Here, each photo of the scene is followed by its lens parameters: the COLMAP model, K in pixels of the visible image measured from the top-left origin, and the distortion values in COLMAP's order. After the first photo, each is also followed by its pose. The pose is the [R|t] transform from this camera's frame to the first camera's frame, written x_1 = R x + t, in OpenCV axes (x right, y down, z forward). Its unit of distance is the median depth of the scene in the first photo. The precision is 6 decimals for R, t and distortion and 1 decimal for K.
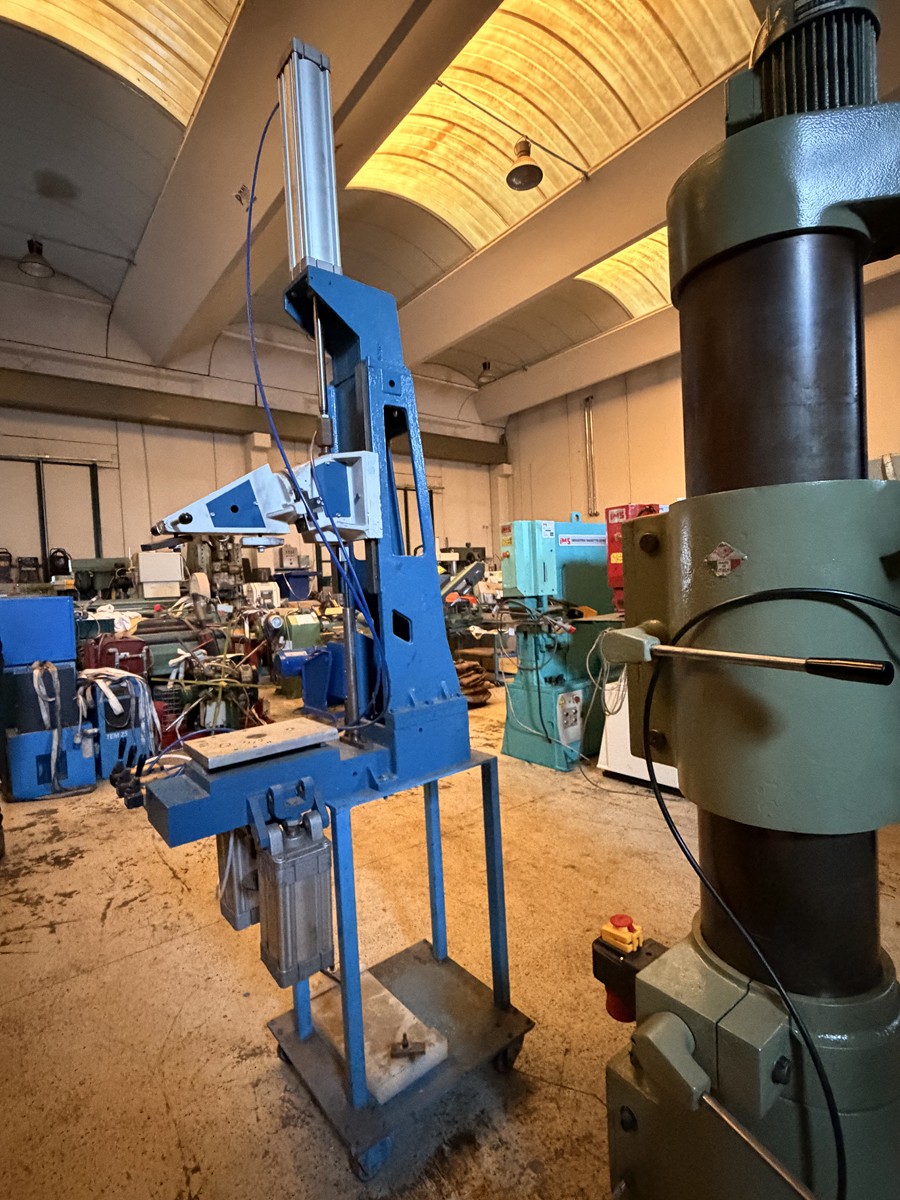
lens RADIAL K [[580.9, 0, 454.4], [0, 580.9, 597.4], [0, 0, 1]] dist [-0.000384, -0.000338]
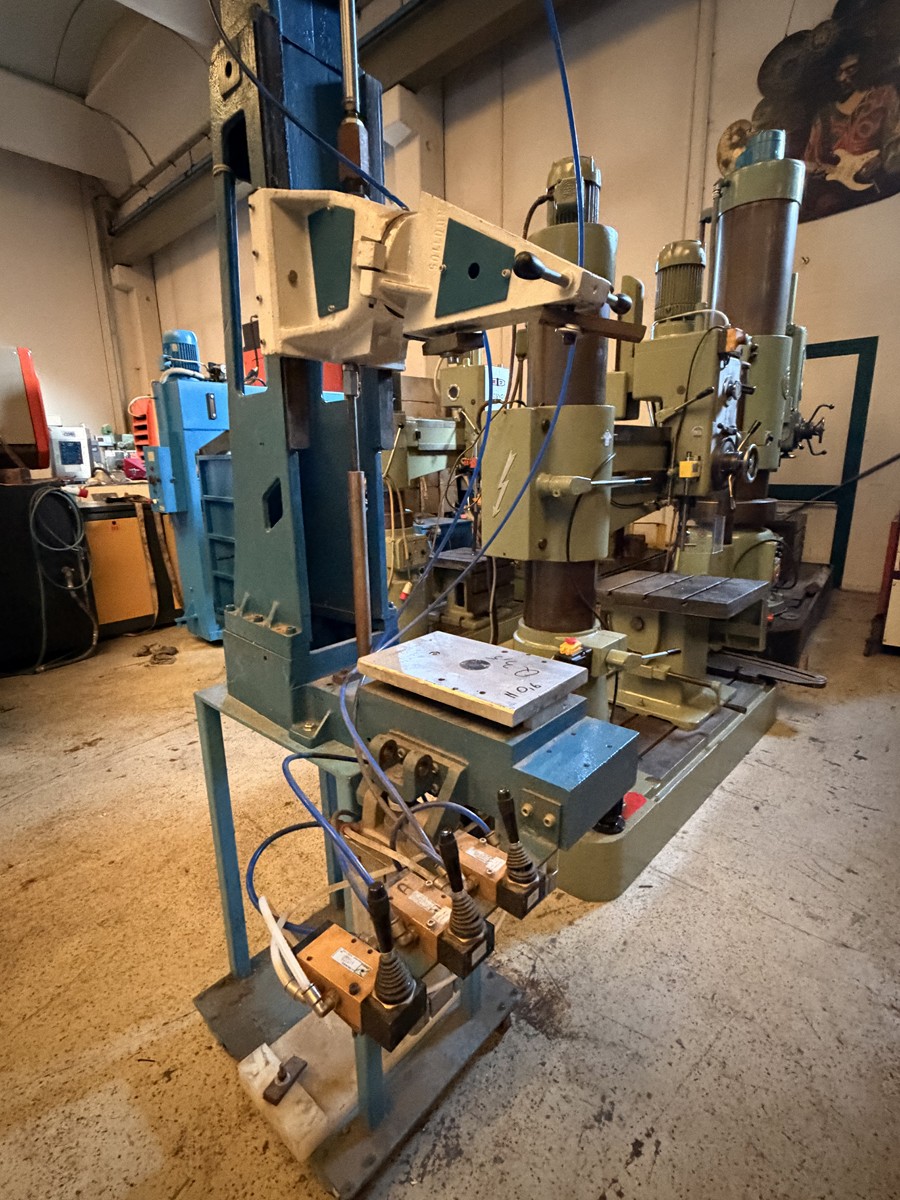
lens RADIAL K [[580.9, 0, 450.8], [0, 580.9, 600.6], [0, 0, 1]] dist [-0.000384, -0.000338]
pose [[-0.162685, -0.187779, 0.968645, -0.686890], [0.051883, 0.978737, 0.198449, 0.030812], [-0.985313, 0.082541, -0.149484, 0.814082]]
